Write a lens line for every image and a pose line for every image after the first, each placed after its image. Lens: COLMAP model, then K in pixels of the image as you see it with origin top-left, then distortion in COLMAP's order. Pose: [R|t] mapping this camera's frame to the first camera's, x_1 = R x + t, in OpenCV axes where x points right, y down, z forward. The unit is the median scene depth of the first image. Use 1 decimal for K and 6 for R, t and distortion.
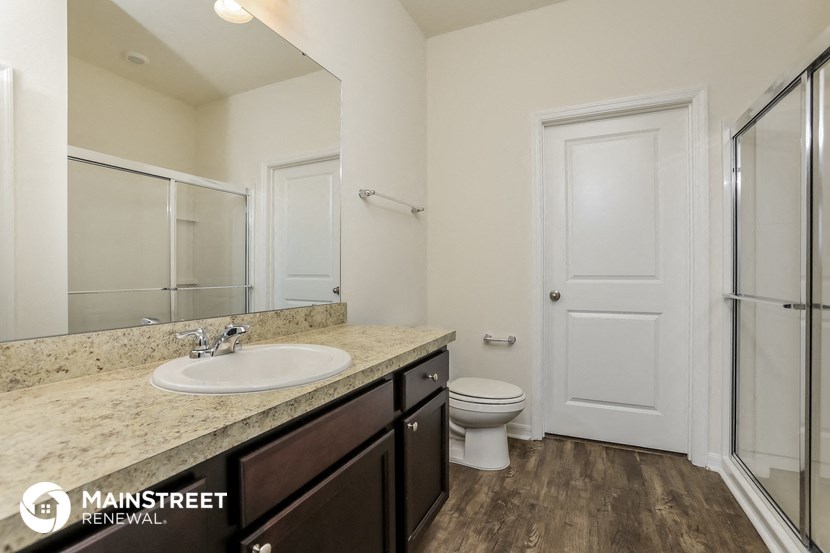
lens RADIAL K [[383.1, 0, 415.0], [0, 383.1, 276.5], [0, 0, 1]] dist [0.000095, 0.000366]
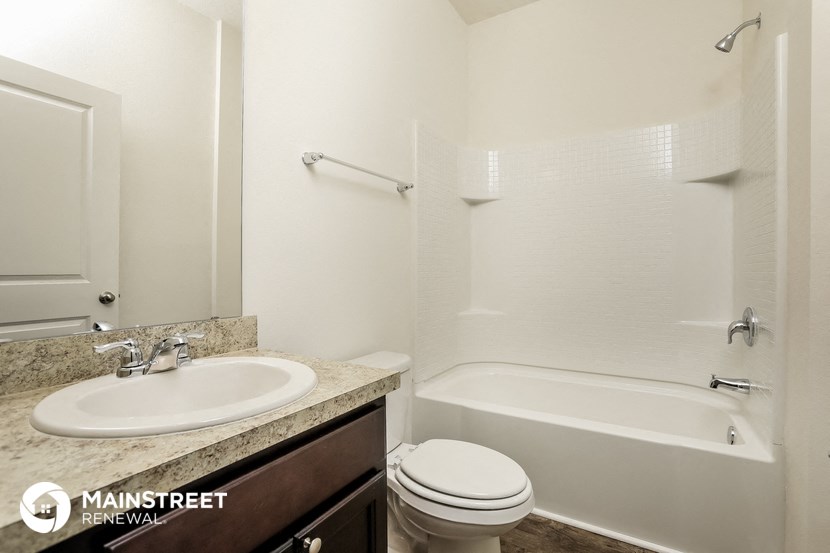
lens RADIAL K [[384.2, 0, 432.2], [0, 384.2, 260.9], [0, 0, 1]] dist [-0.001683, -0.000421]
pose [[0.996071, 0.003943, -0.088469, 0.126909], [-0.006803, 0.999463, -0.032041, -0.005106], [0.088296, 0.032517, 0.995563, 0.257254]]
